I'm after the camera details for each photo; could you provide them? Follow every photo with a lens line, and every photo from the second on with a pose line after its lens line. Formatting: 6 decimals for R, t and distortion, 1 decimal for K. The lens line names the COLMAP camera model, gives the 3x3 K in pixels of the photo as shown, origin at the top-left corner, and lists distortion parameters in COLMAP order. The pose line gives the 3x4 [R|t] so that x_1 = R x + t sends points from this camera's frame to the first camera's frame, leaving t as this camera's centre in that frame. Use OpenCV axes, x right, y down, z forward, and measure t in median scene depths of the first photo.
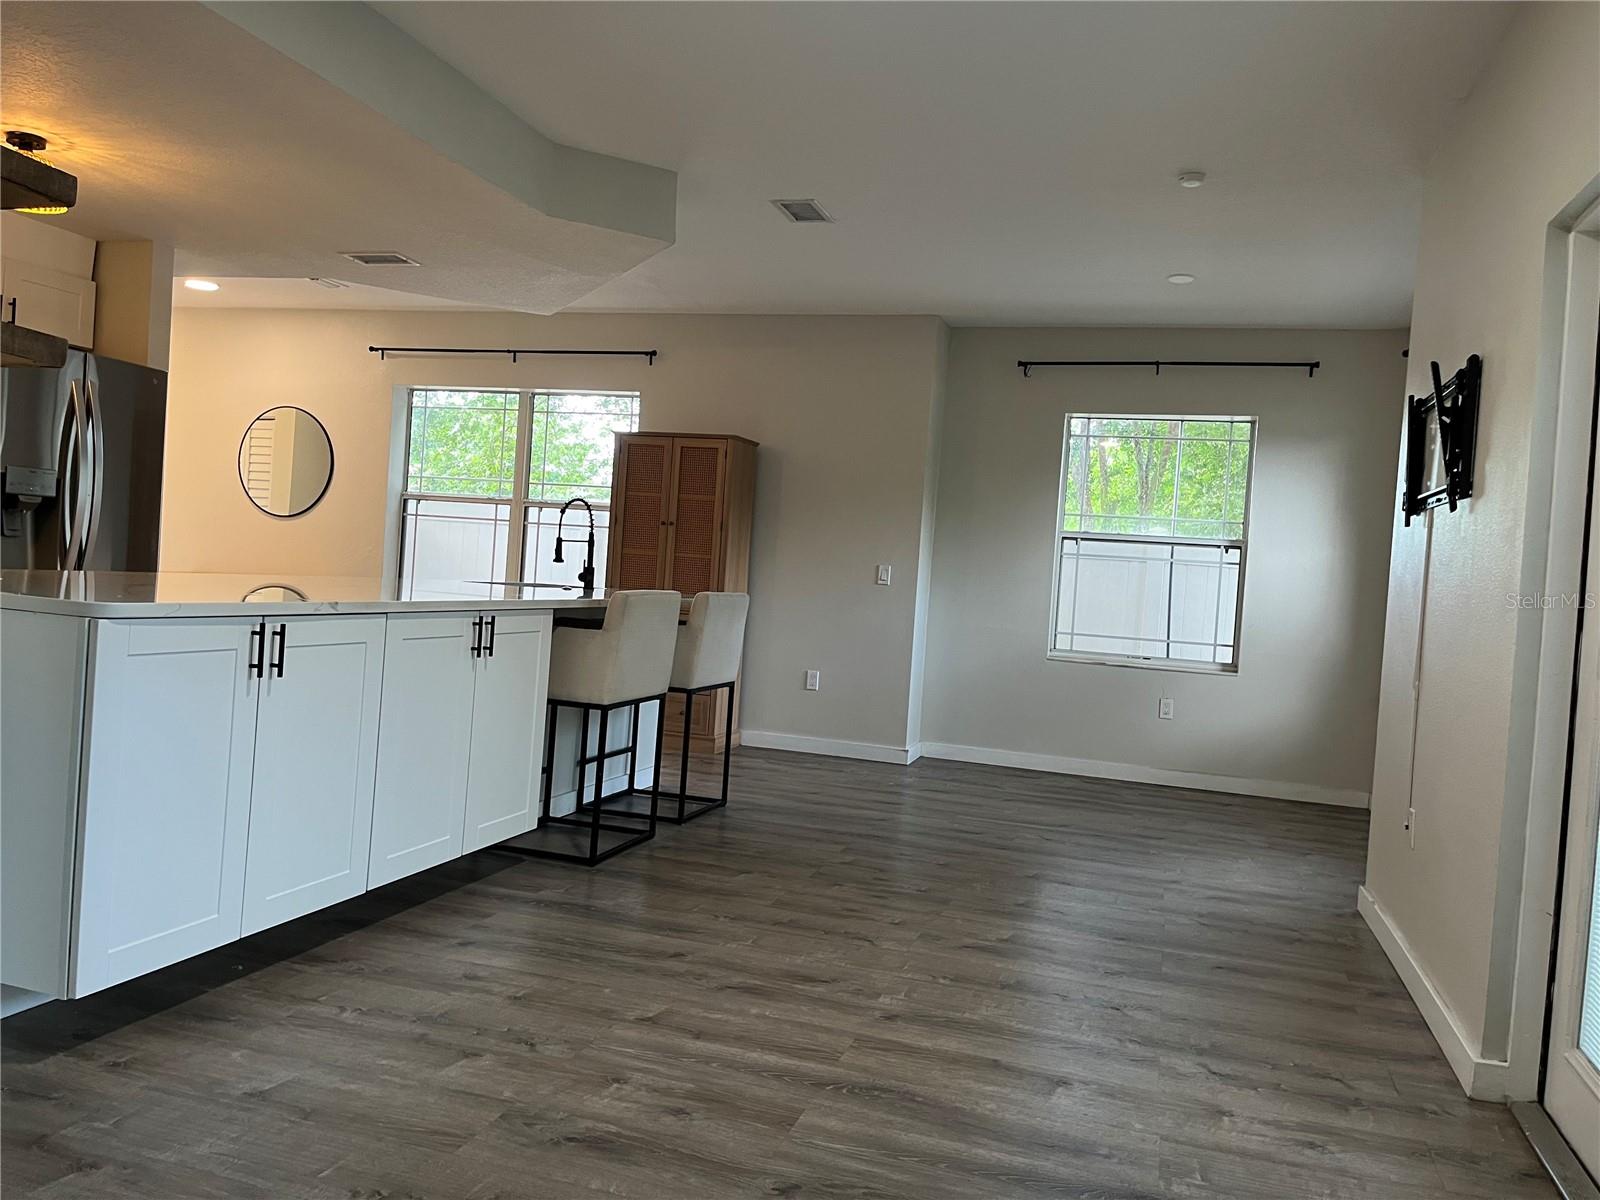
lens RADIAL K [[1206.0, 0, 814.2], [0, 1206.0, 601.4], [0, 0, 1]] dist [0.073252, -0.099723]
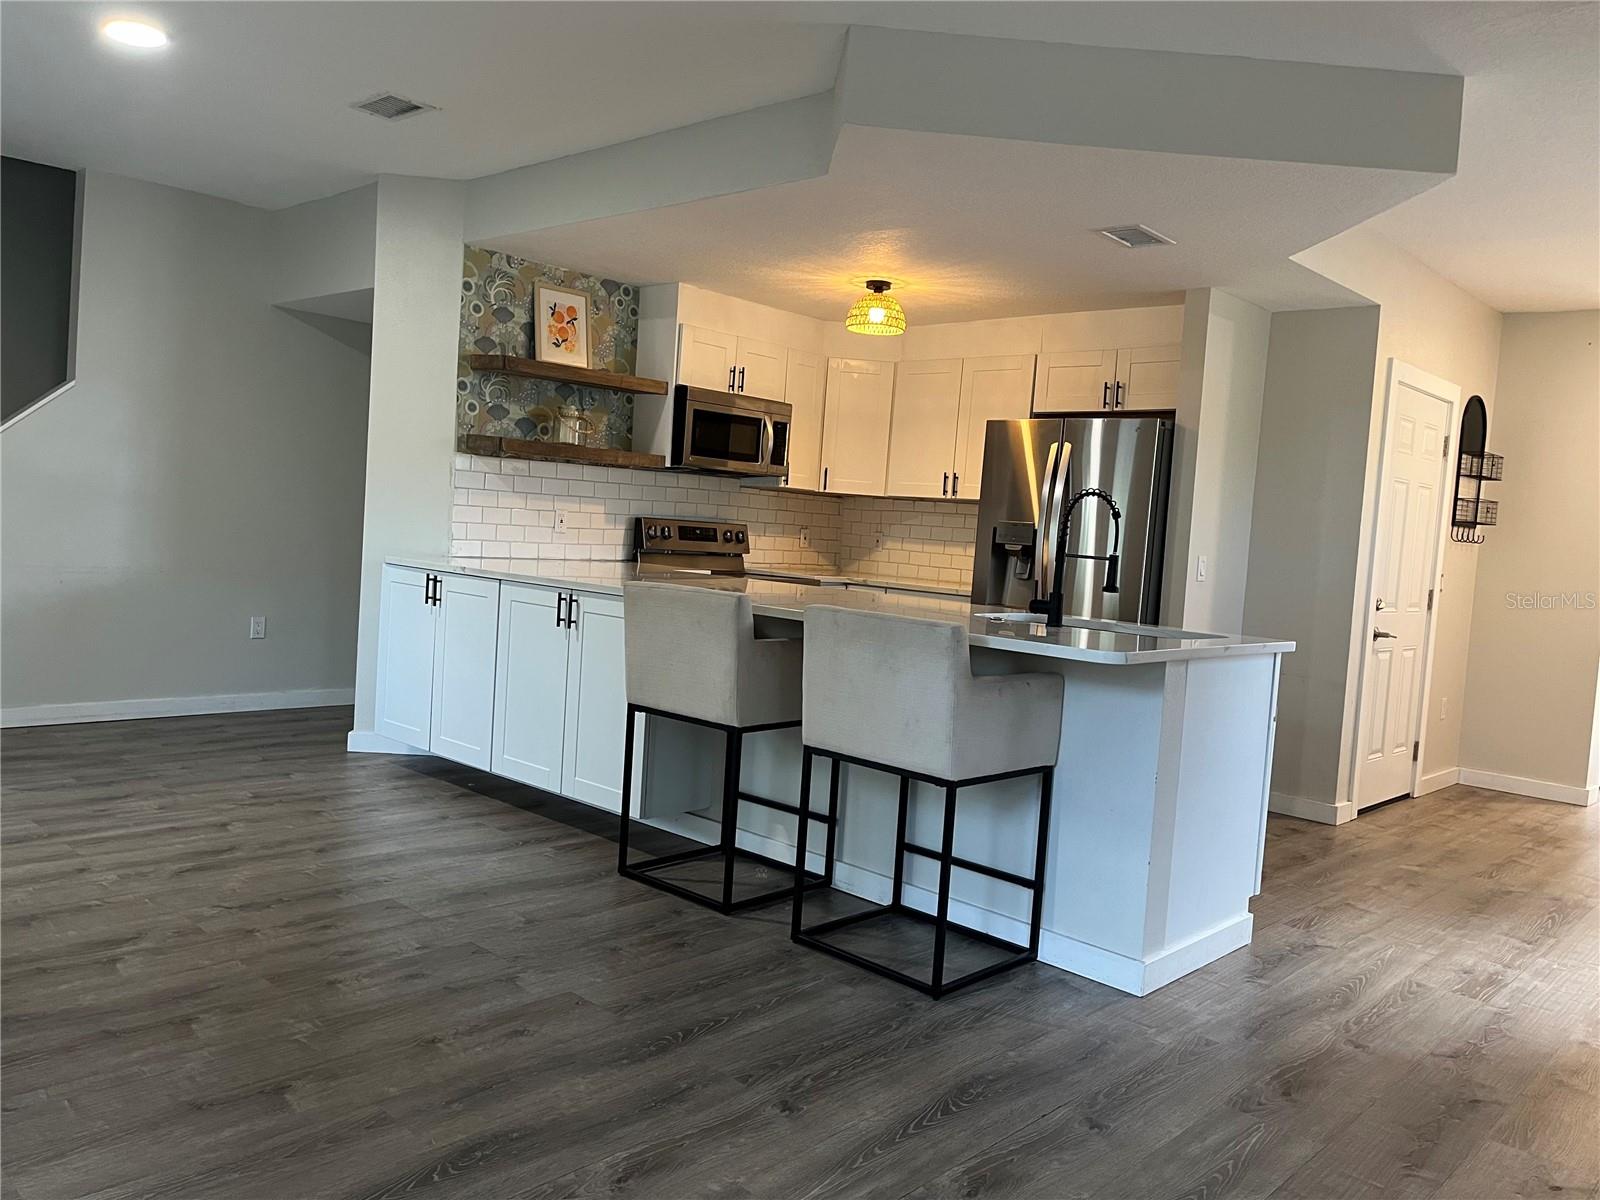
lens RADIAL K [[1206.0, 0, 812.0], [0, 1206.0, 591.1], [0, 0, 1]] dist [0.073252, -0.099723]
pose [[-0.428165, -0.050497, -0.902288, 0.705475], [-0.122251, 0.992496, 0.002467, -0.022960], [0.895393, 0.111362, -0.431126, 1.743811]]
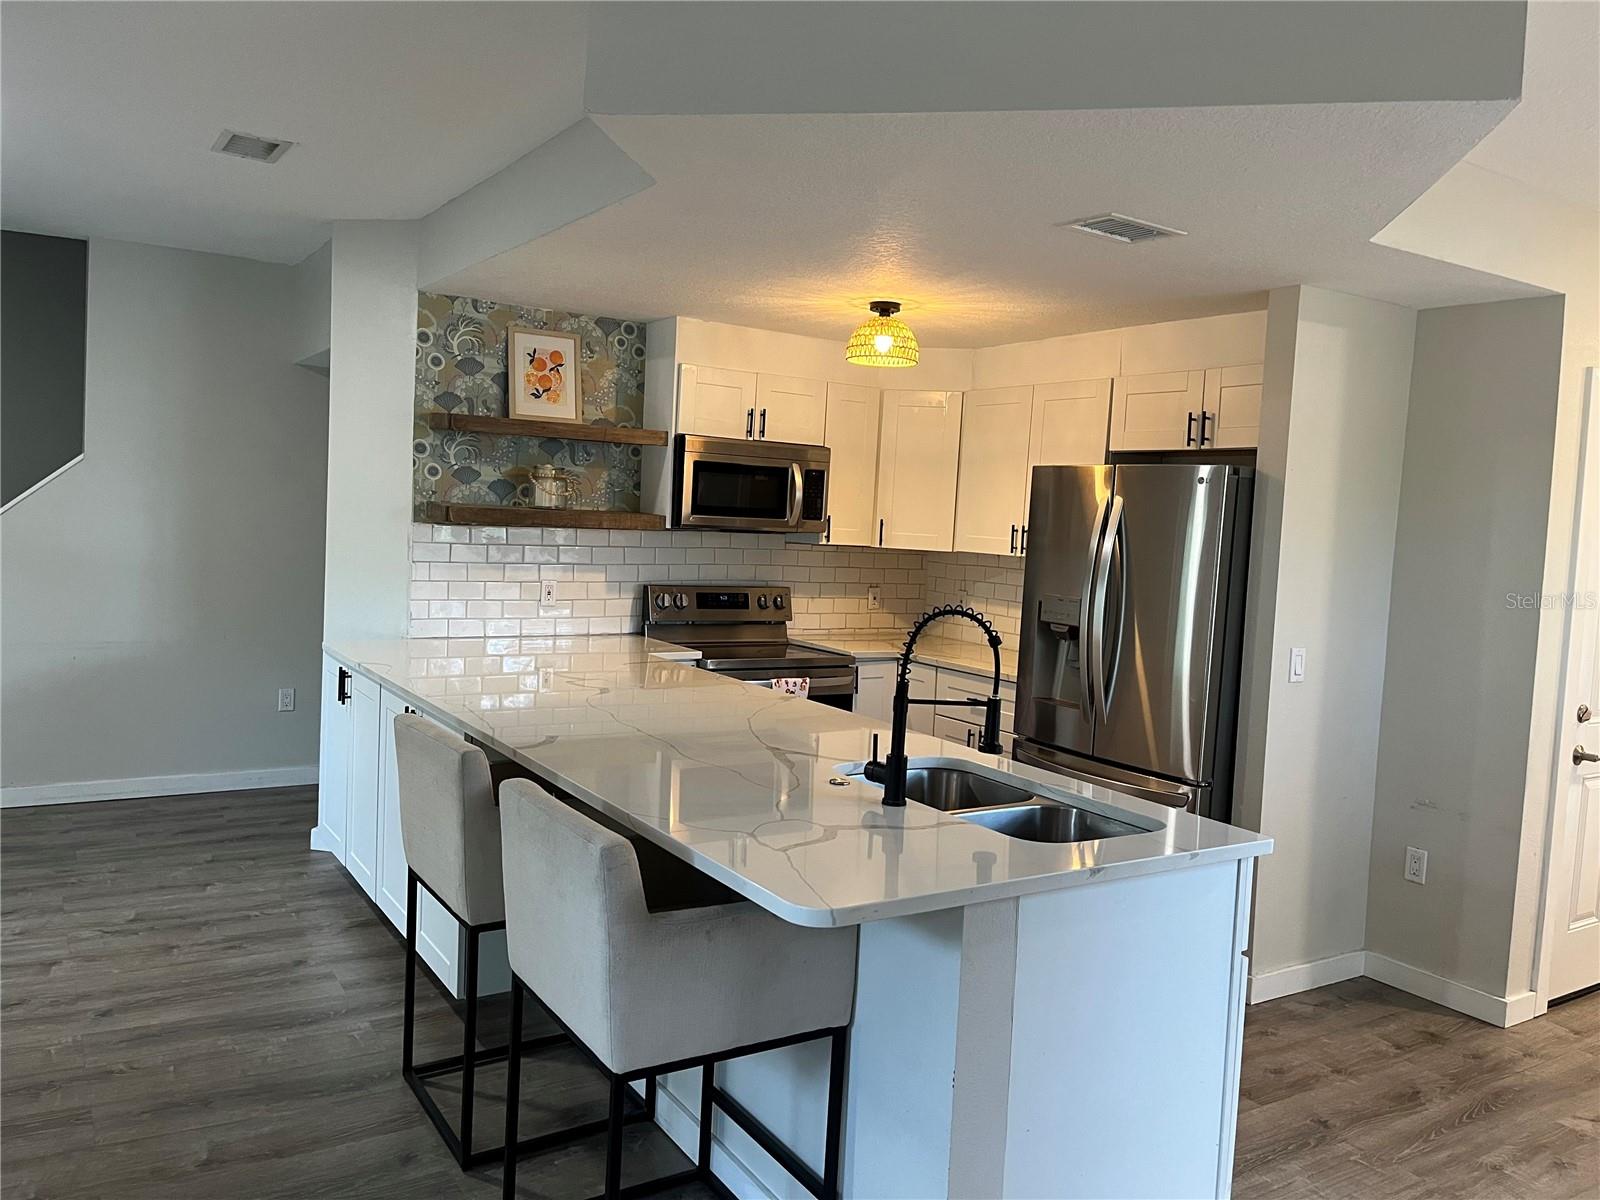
lens RADIAL K [[1206.0, 0, 808.1], [0, 1206.0, 590.0], [0, 0, 1]] dist [0.073252, -0.099723]
pose [[-0.642510, -0.053590, -0.764401, 0.288918], [-0.116242, 0.992823, 0.028102, -0.151558], [0.757409, 0.106911, -0.644129, 1.892821]]
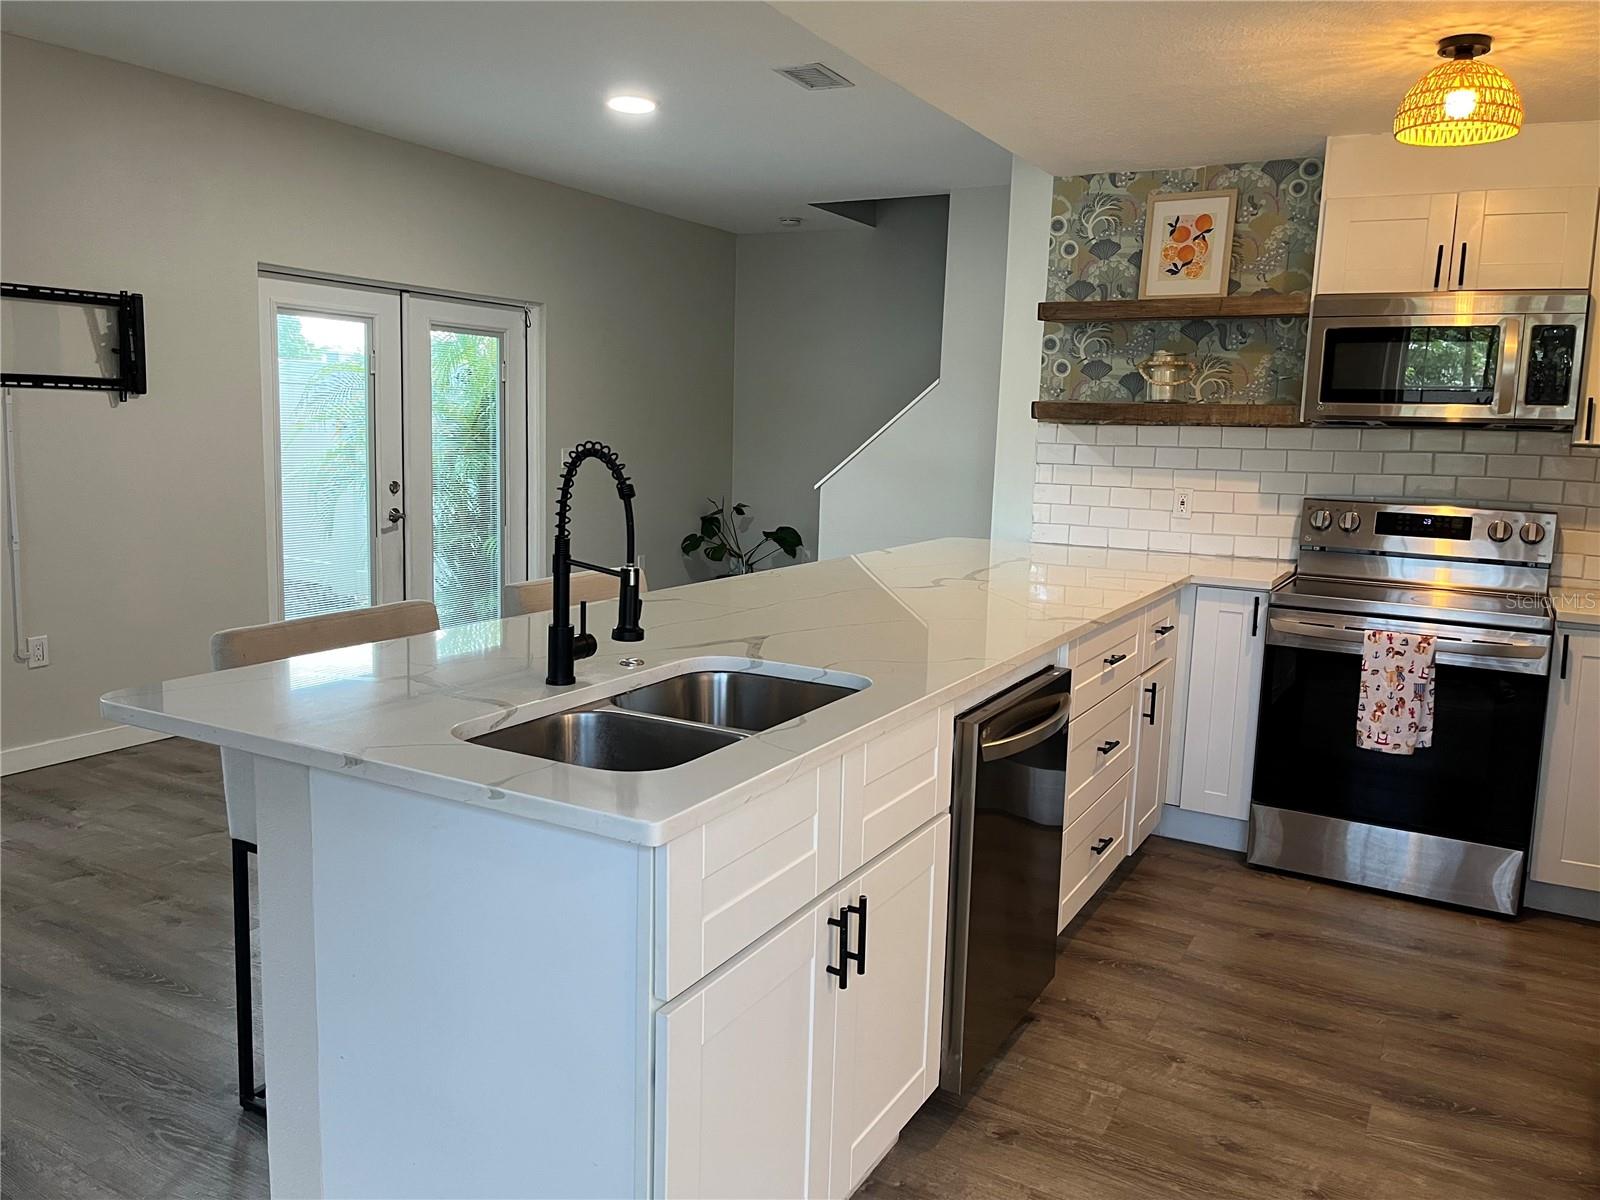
lens RADIAL K [[1206.0, 0, 813.6], [0, 1206.0, 579.9], [0, 0, 1]] dist [0.073252, -0.099723]
pose [[-0.973091, -0.126625, 0.192510, -0.499265], [-0.093007, 0.980232, 0.174631, -0.176156], [-0.210817, 0.152027, -0.965631, 2.020582]]
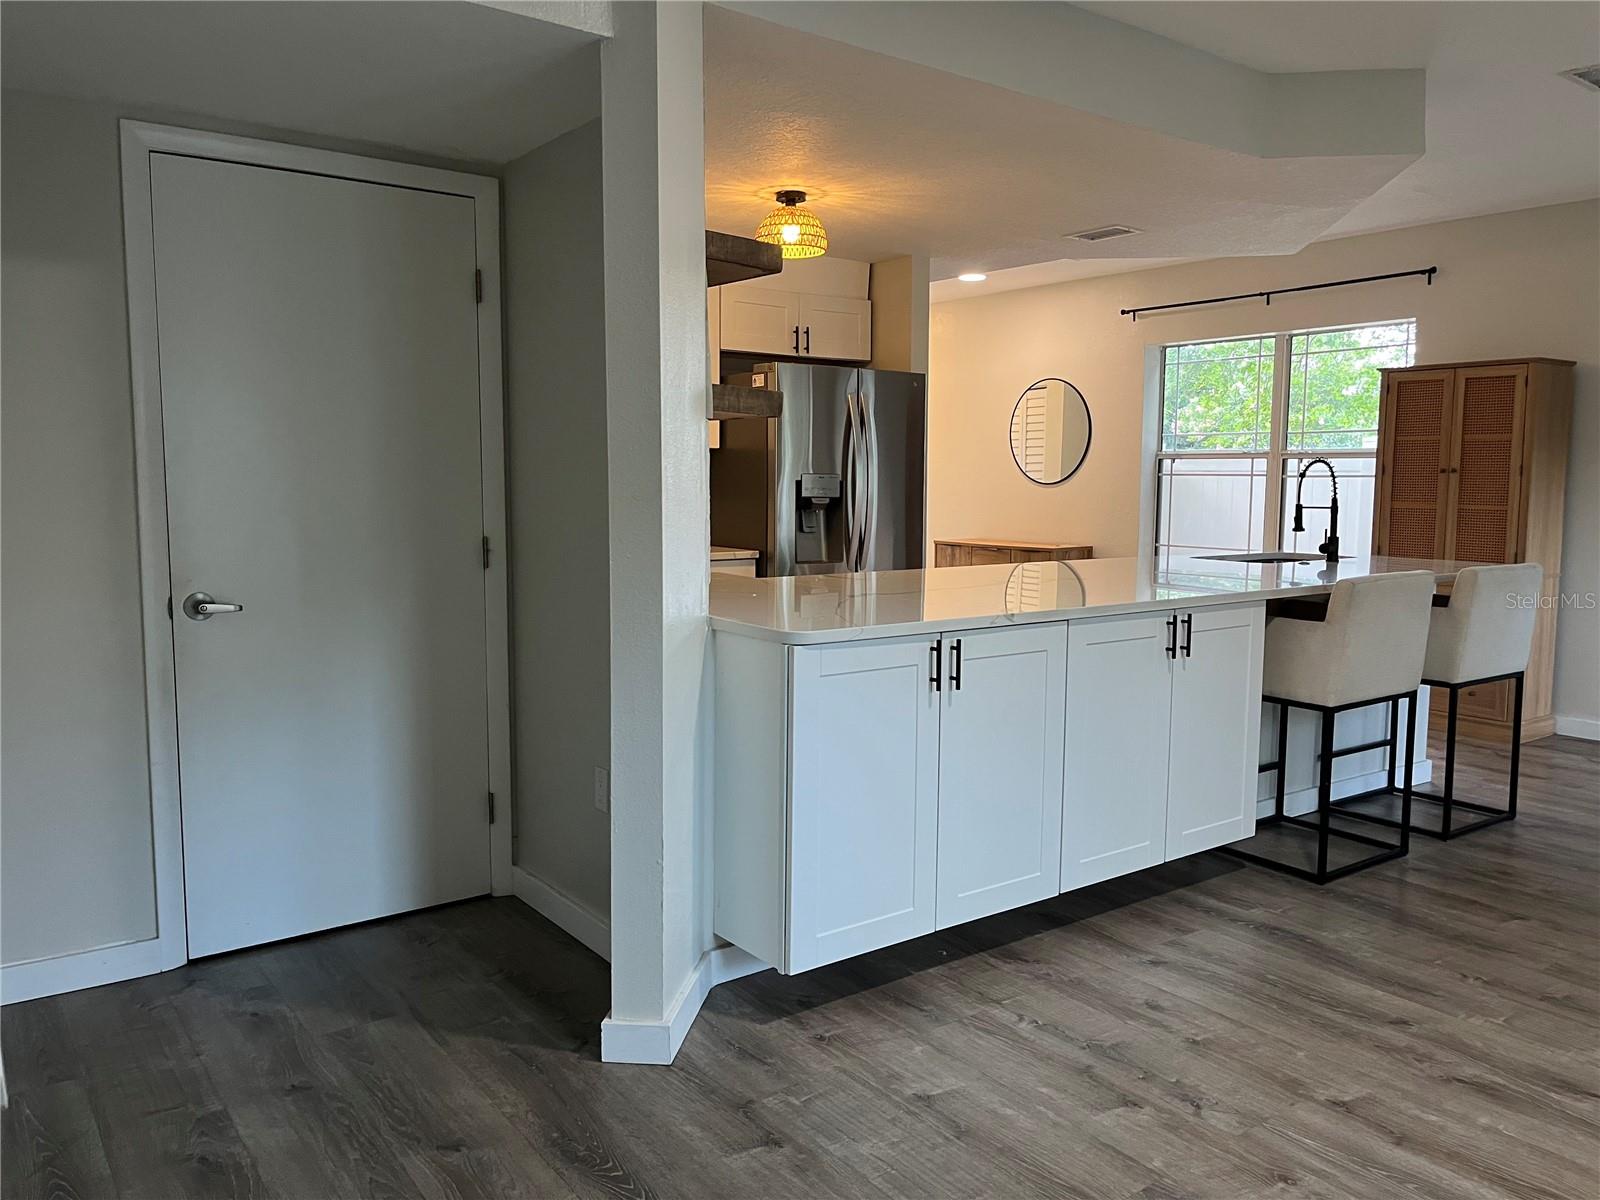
lens RADIAL K [[1206.0, 0, 815.2], [0, 1206.0, 594.3], [0, 0, 1]] dist [0.073252, -0.099723]
pose [[0.801913, -0.004554, -0.597423, 0.064999], [0.034170, 0.998684, 0.038253, -0.049515], [0.596463, -0.051089, 0.801013, 0.077196]]
